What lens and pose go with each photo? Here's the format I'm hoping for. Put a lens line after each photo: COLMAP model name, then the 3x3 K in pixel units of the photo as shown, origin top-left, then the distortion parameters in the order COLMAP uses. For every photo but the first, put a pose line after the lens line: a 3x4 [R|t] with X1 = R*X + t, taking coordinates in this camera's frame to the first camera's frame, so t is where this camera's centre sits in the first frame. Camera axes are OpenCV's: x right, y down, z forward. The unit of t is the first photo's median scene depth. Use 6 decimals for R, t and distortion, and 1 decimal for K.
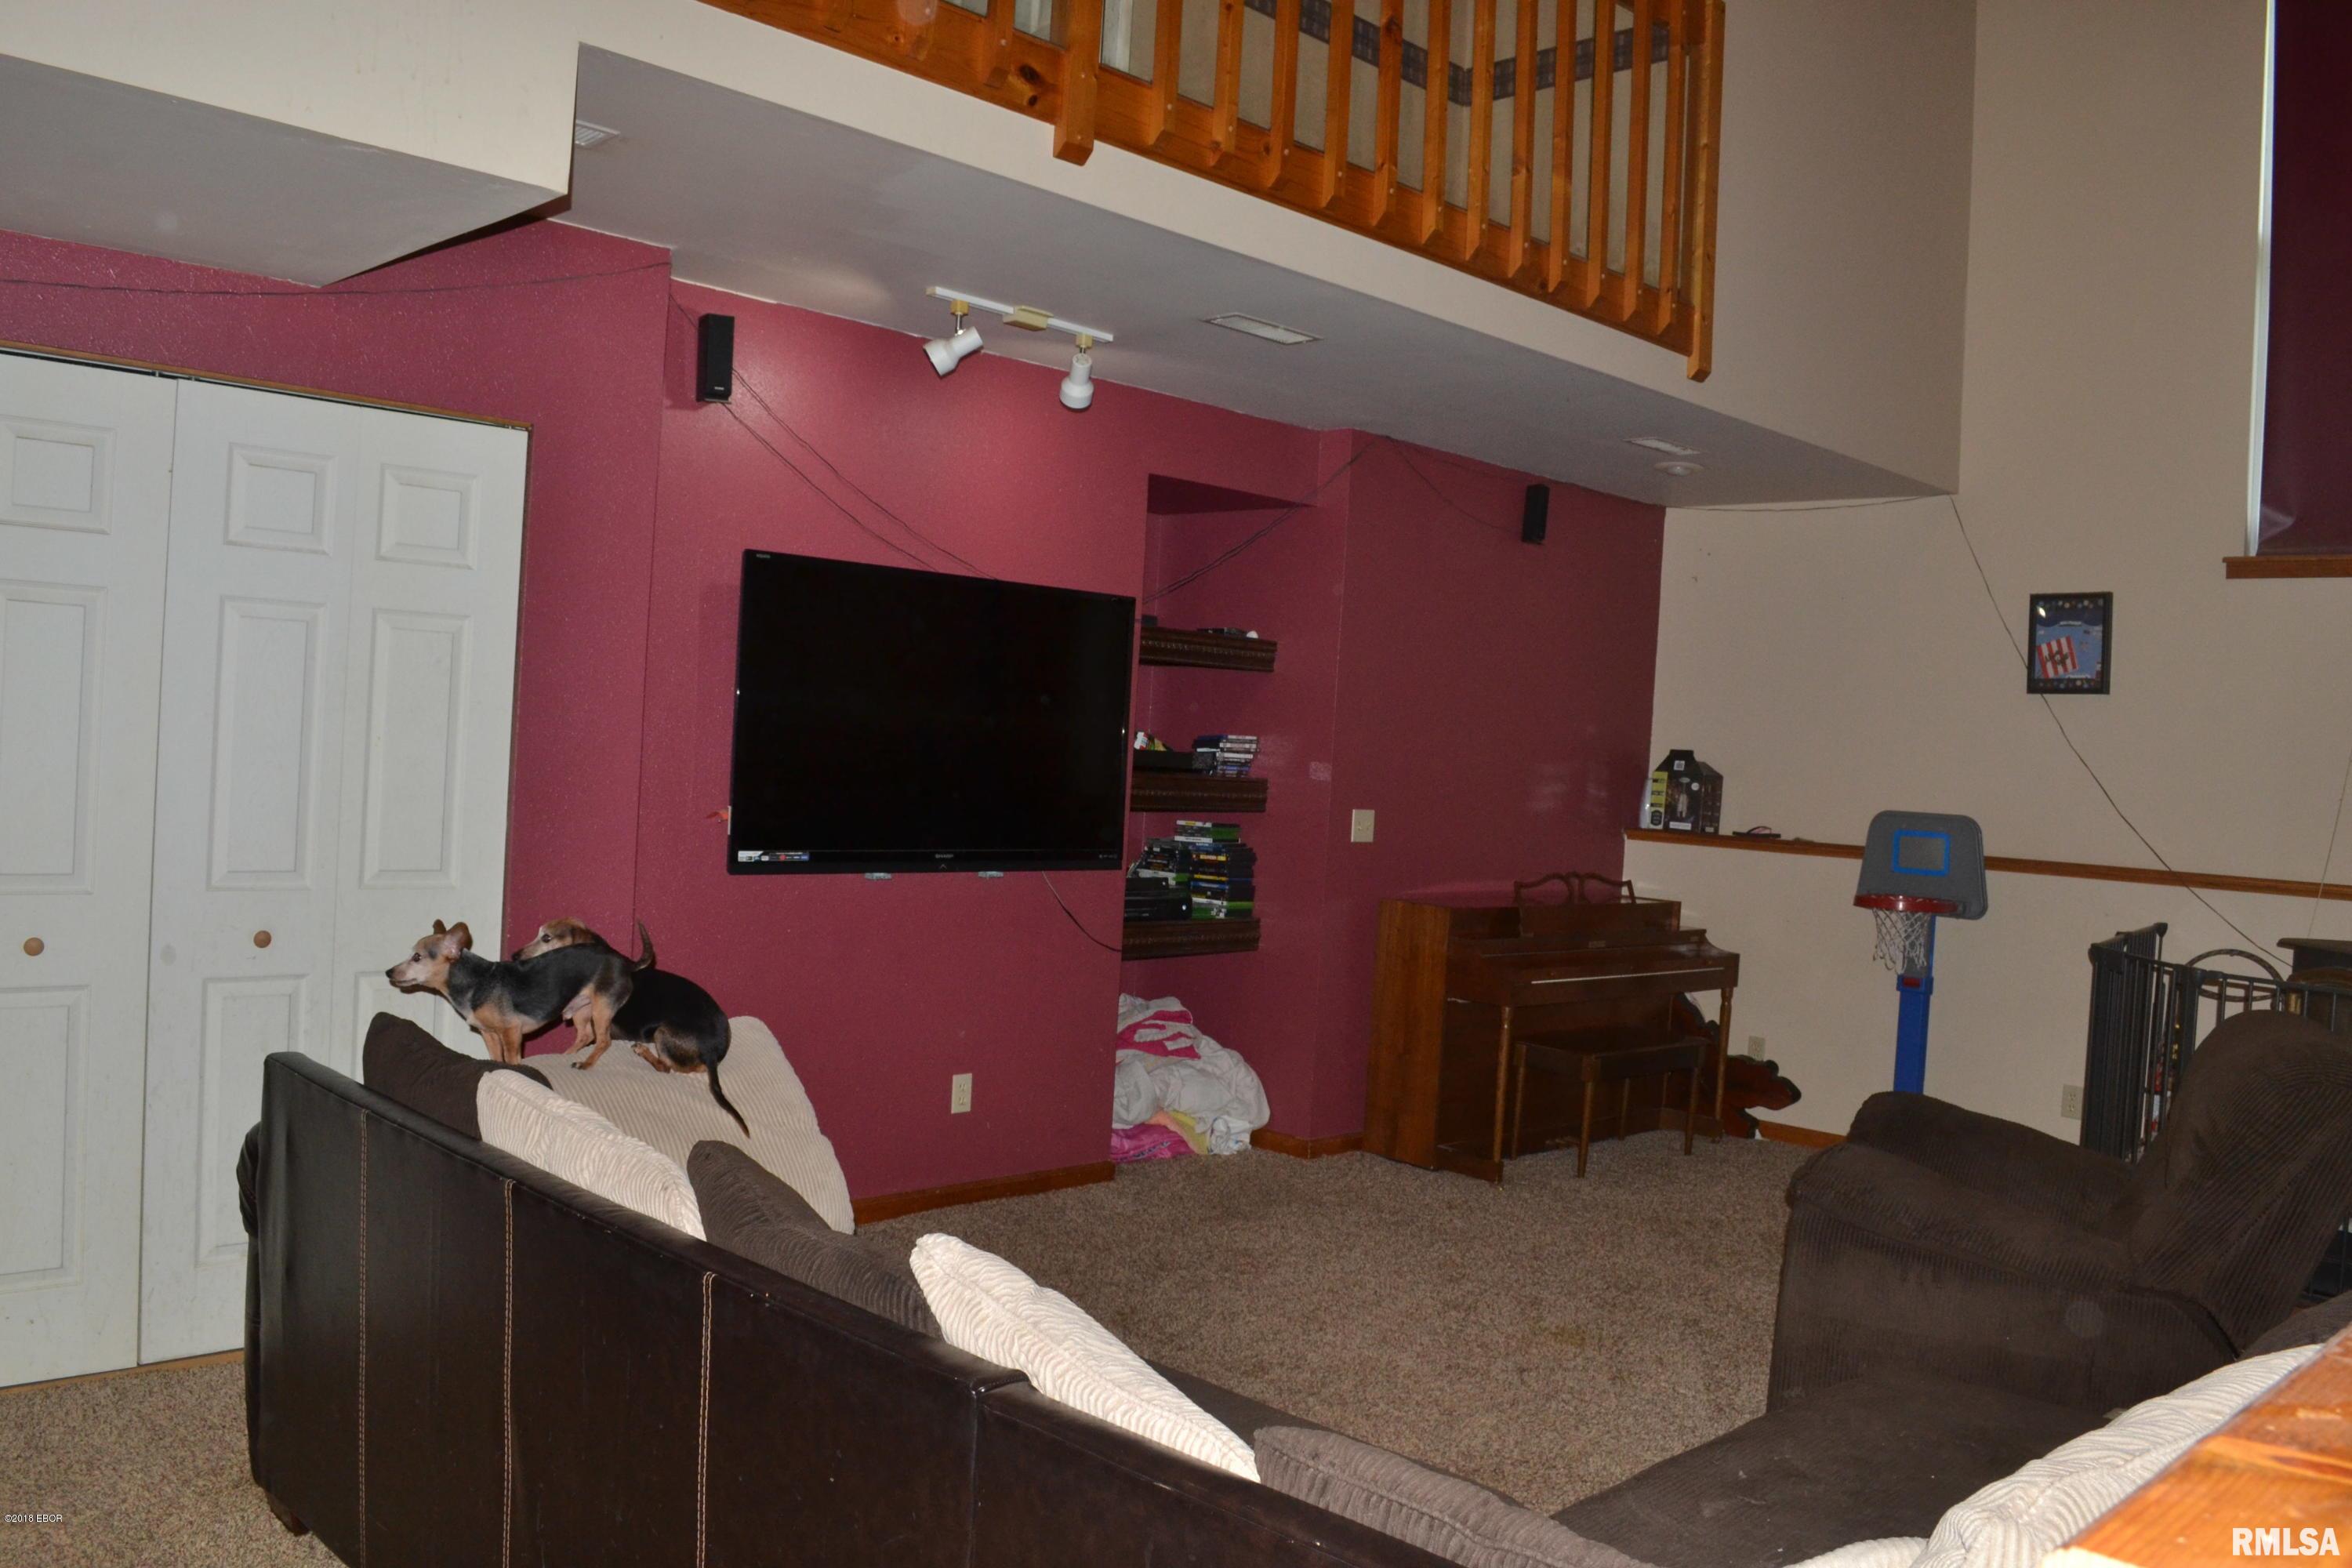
lens RADIAL K [[1890.3, 0, 1178.1], [0, 1890.3, 780.8], [0, 0, 1]] dist [-0.081551, 0.006877]
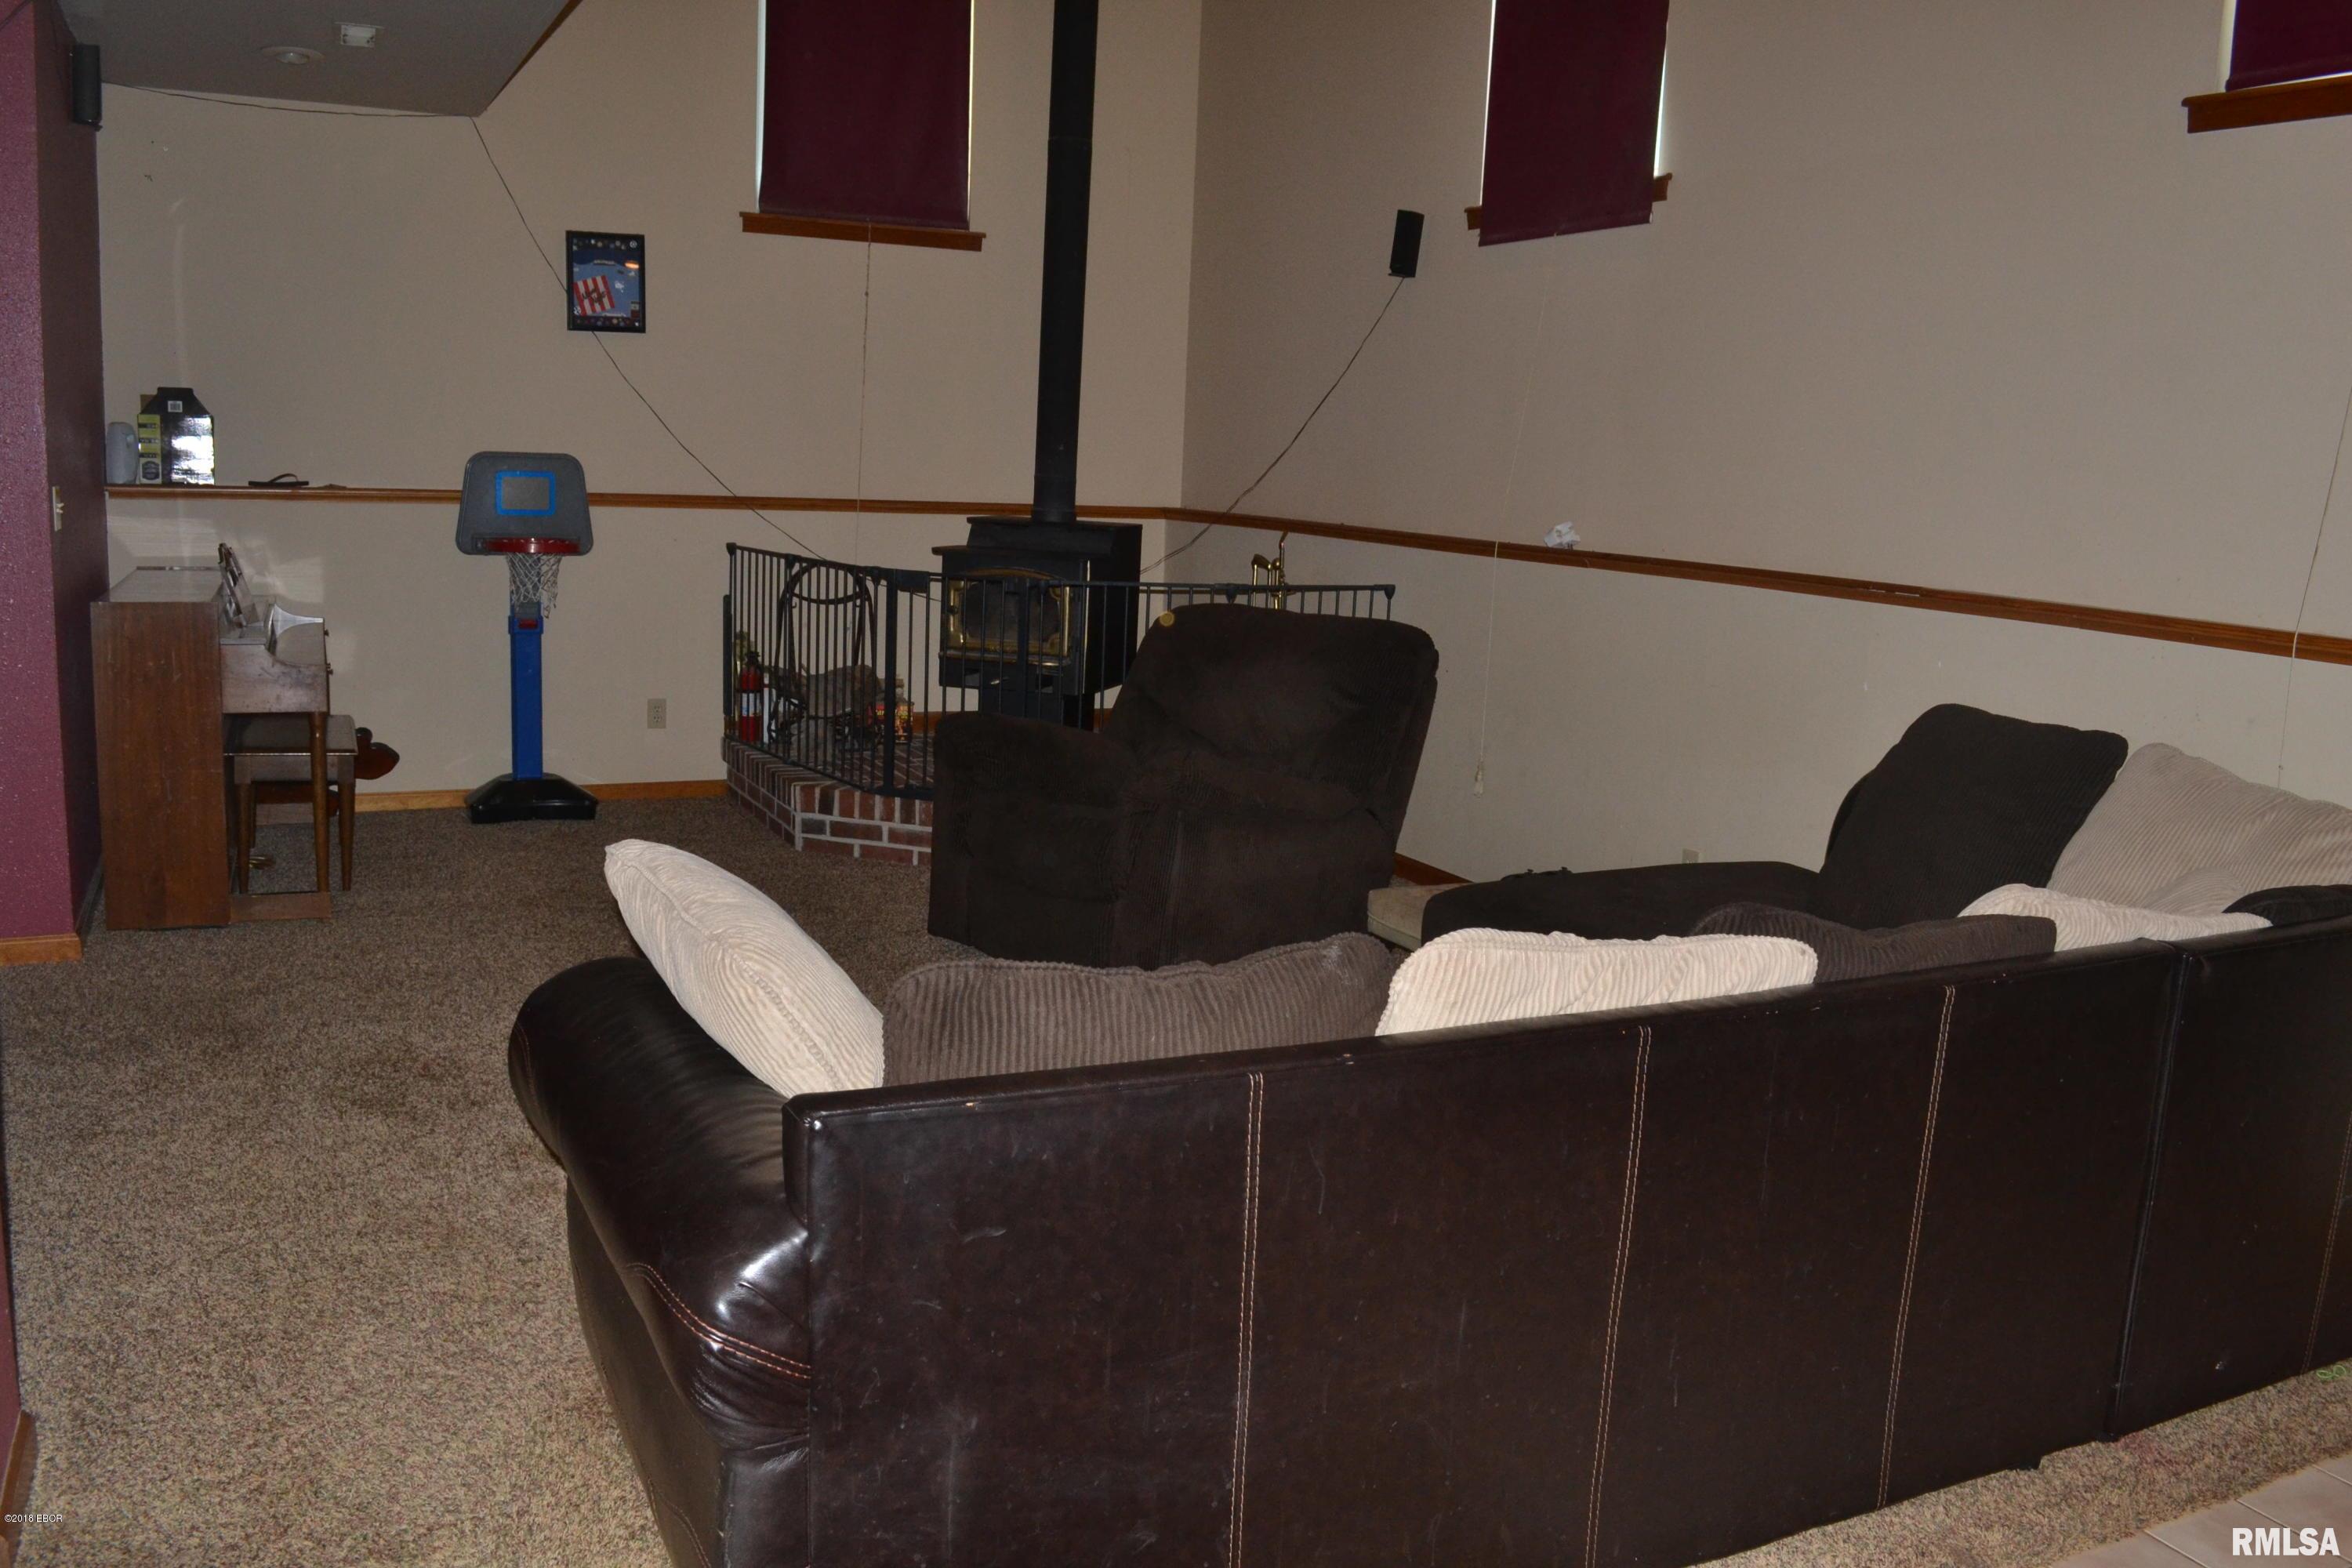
lens RADIAL K [[1890.3, 0, 1174.4], [0, 1890.3, 788.0], [0, 0, 1]] dist [-0.081551, 0.006877]
pose [[0.322213, -0.202848, 0.924679, -0.440636], [-0.005506, 0.976355, 0.216103, -0.024913], [-0.946651, -0.074722, 0.313478, 0.348163]]
